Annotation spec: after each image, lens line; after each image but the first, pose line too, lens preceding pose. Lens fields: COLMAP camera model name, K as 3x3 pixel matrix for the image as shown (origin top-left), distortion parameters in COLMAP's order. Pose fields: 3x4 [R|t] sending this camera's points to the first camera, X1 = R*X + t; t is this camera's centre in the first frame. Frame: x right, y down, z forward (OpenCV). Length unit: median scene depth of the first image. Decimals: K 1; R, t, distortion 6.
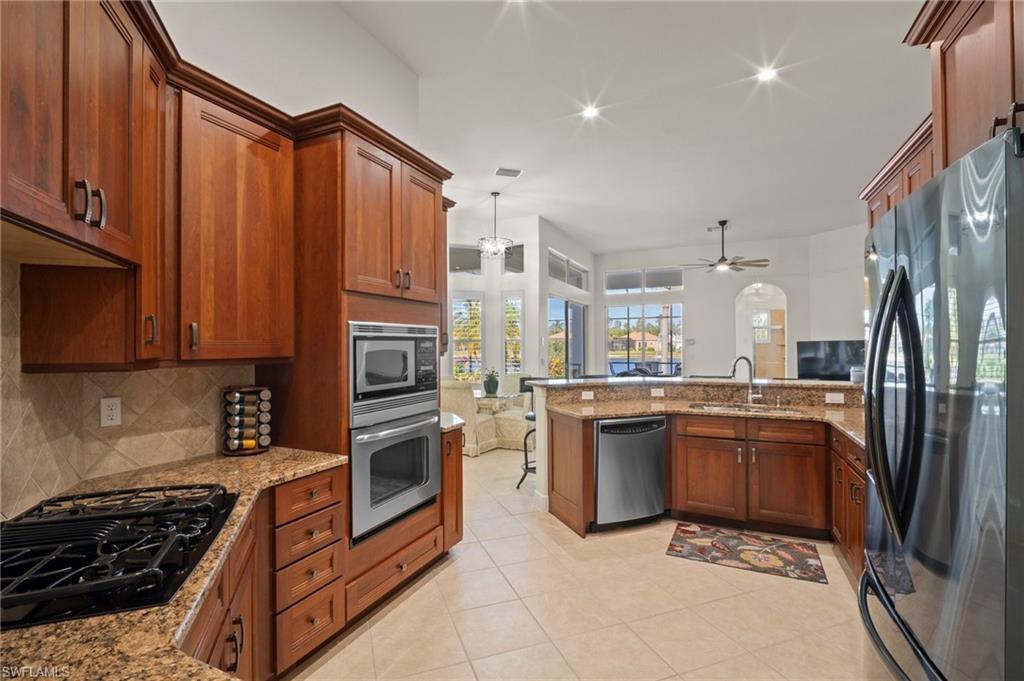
lens RADIAL K [[479.2, 0, 507.6], [0, 479.2, 339.0], [0, 0, 1]] dist [-0.005595, -0.002146]
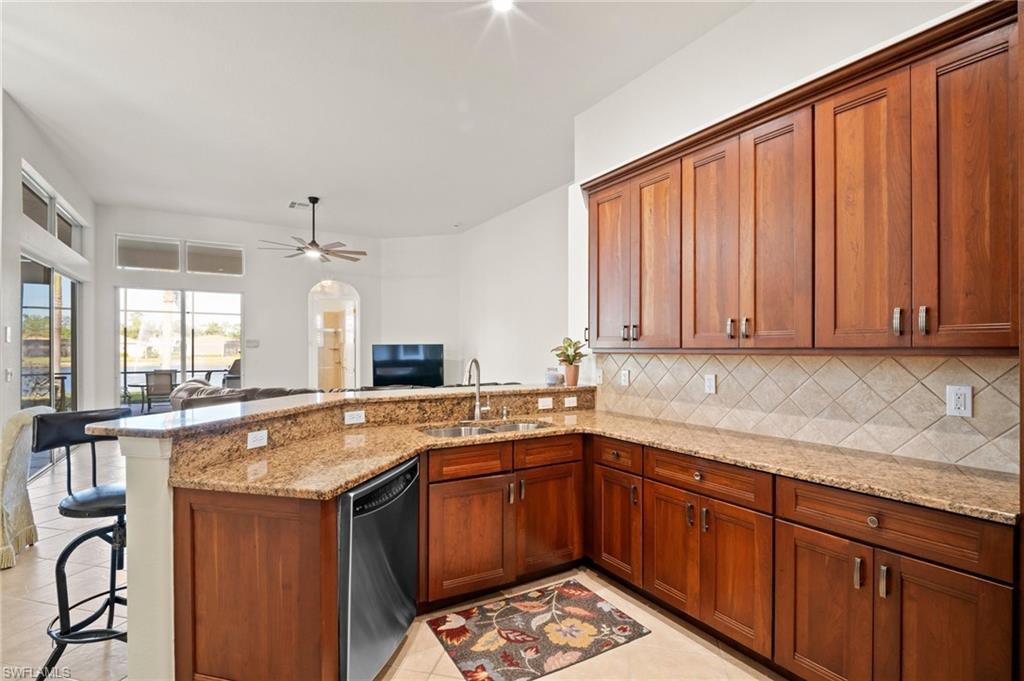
lens RADIAL K [[479.2, 0, 509.8], [0, 479.2, 350.8], [0, 0, 1]] dist [-0.005595, -0.002146]
pose [[0.553568, 0.004981, 0.832789, -0.114236], [-0.015355, 0.999873, 0.004226, 0.022506], [-0.832663, -0.015126, 0.553574, 0.574298]]
